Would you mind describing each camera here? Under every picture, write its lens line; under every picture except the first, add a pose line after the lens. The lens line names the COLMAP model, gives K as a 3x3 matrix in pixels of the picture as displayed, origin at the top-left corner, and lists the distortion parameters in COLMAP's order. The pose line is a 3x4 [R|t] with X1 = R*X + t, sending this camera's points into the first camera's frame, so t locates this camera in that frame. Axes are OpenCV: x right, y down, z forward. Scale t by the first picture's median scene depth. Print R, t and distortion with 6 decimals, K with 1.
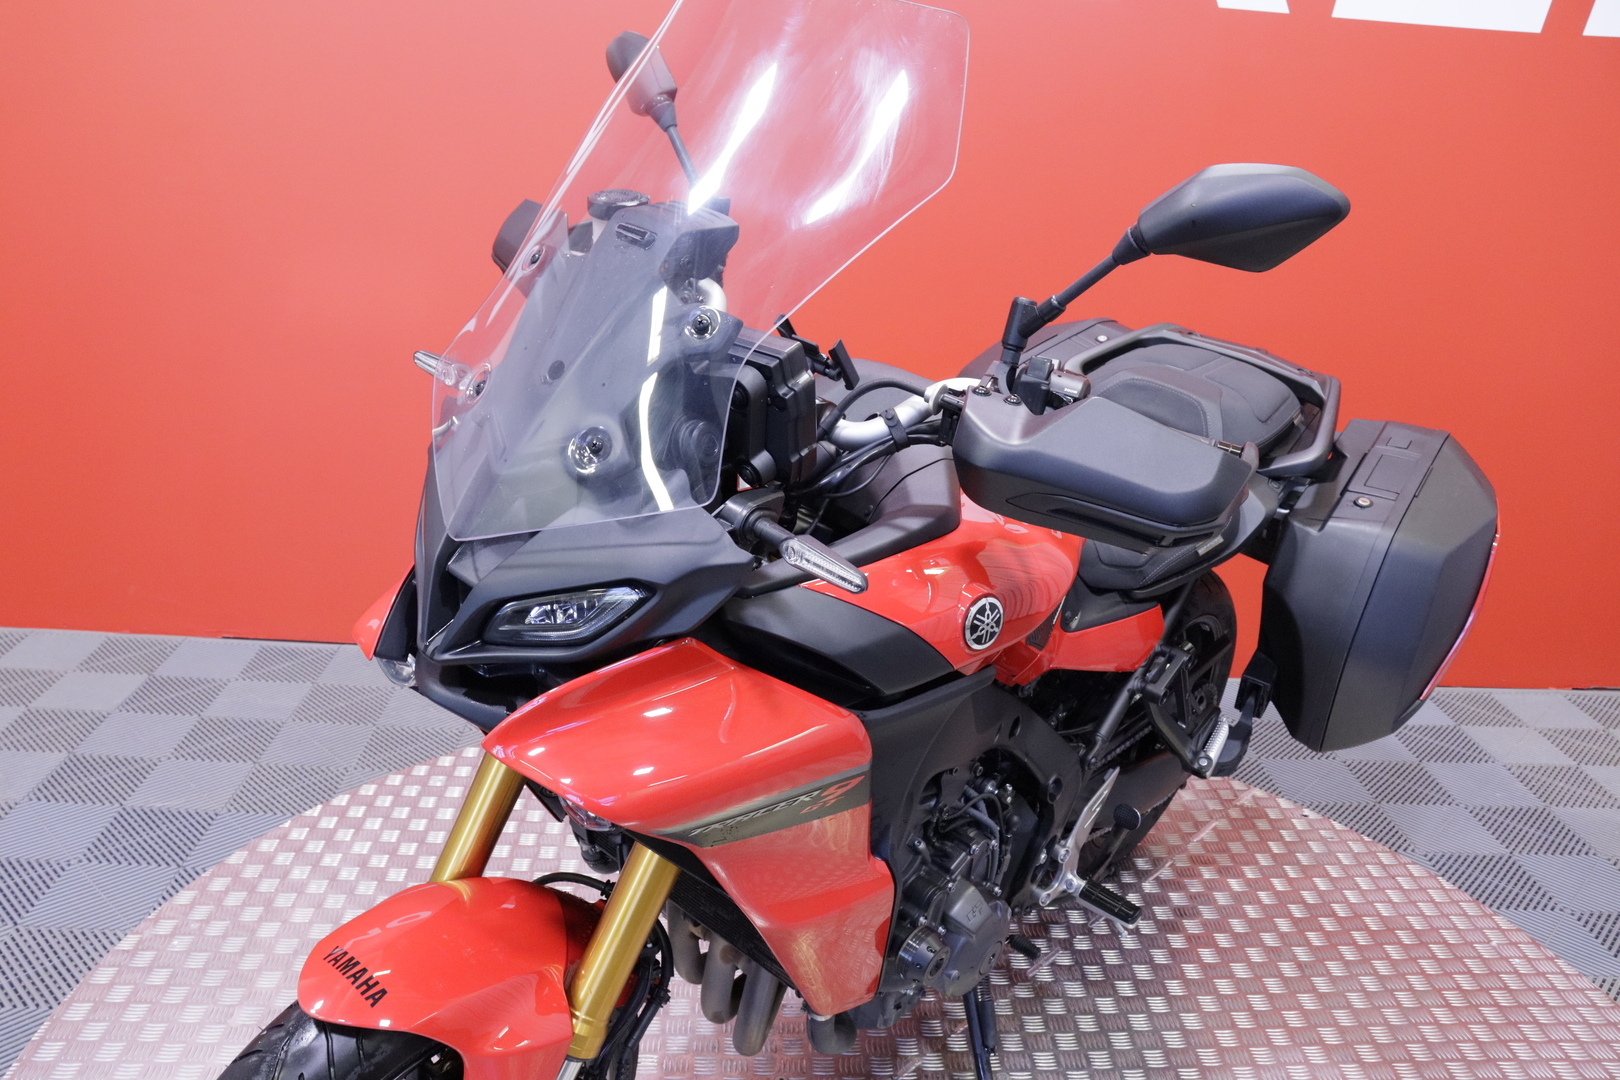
lens RADIAL K [[1346.5, 0, 808.2], [0, 1346.5, 549.0], [0, 0, 1]] dist [-0.105233, 0.059391]
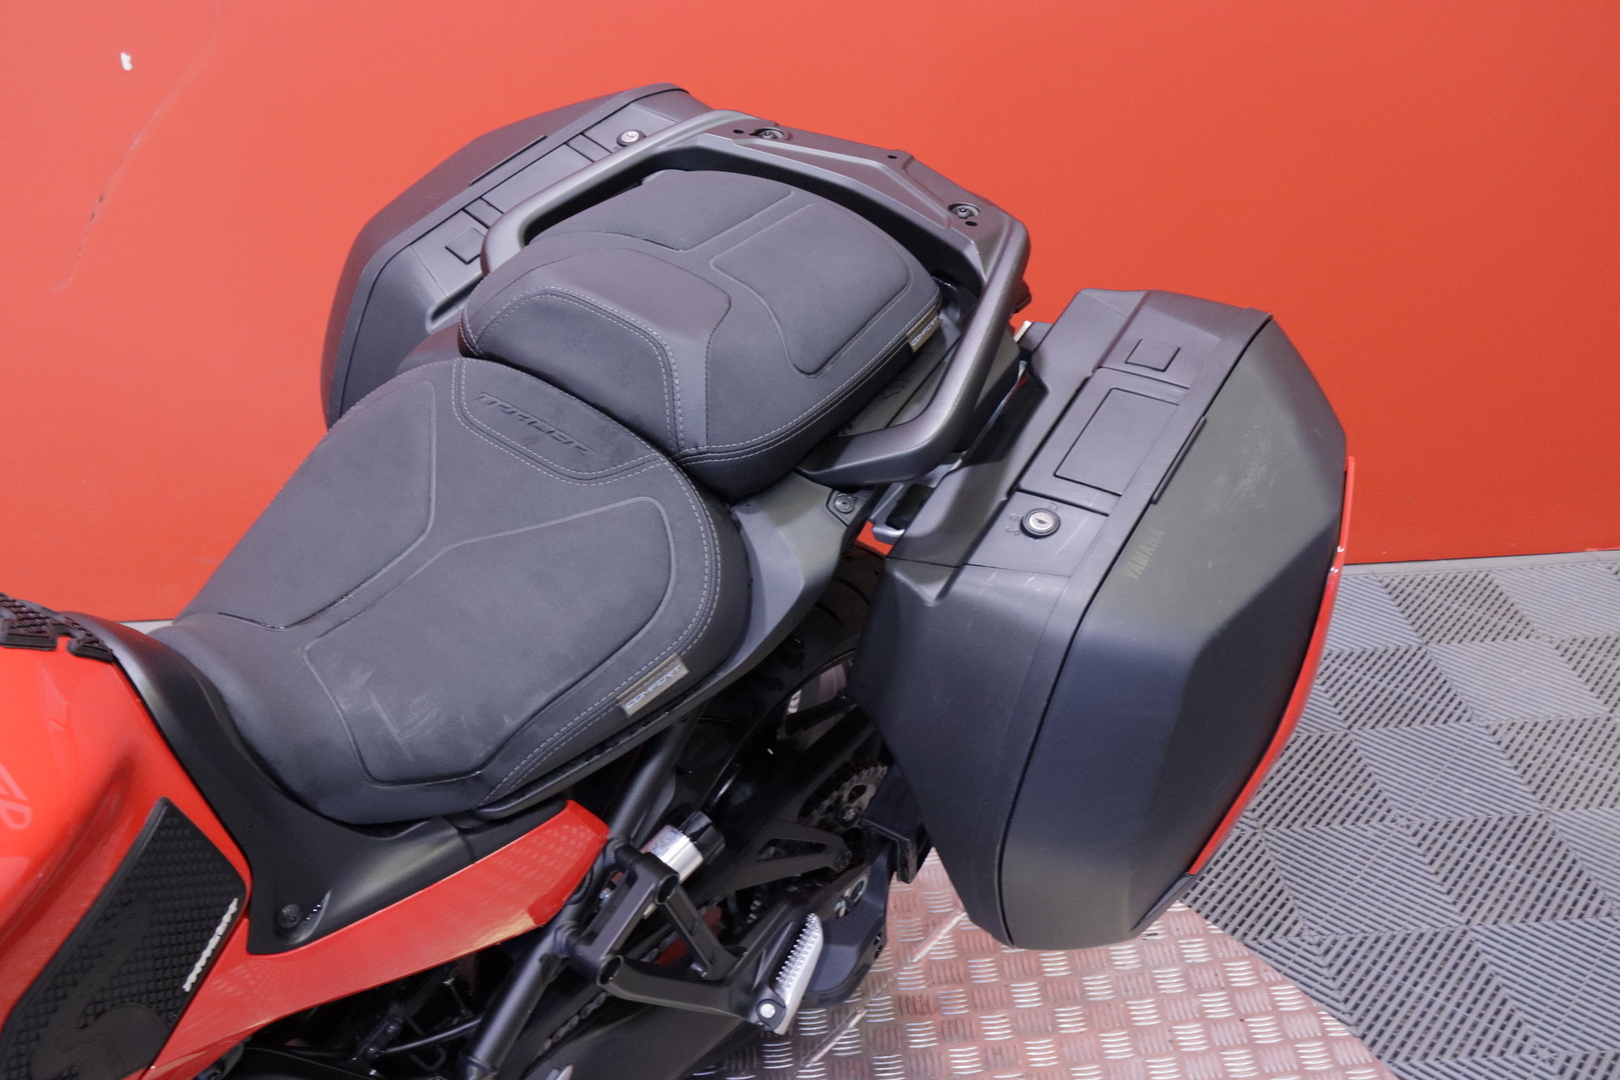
lens RADIAL K [[1622.5, 0, 797.3], [0, 1622.5, 528.2], [0, 0, 1]] dist [-0.053341, 0.000000]
pose [[0.997541, -0.069963, -0.004237, 0.324352], [0.069431, 0.978058, 0.196423, -0.149387], [-0.009598, -0.196234, 0.980510, 0.415281]]
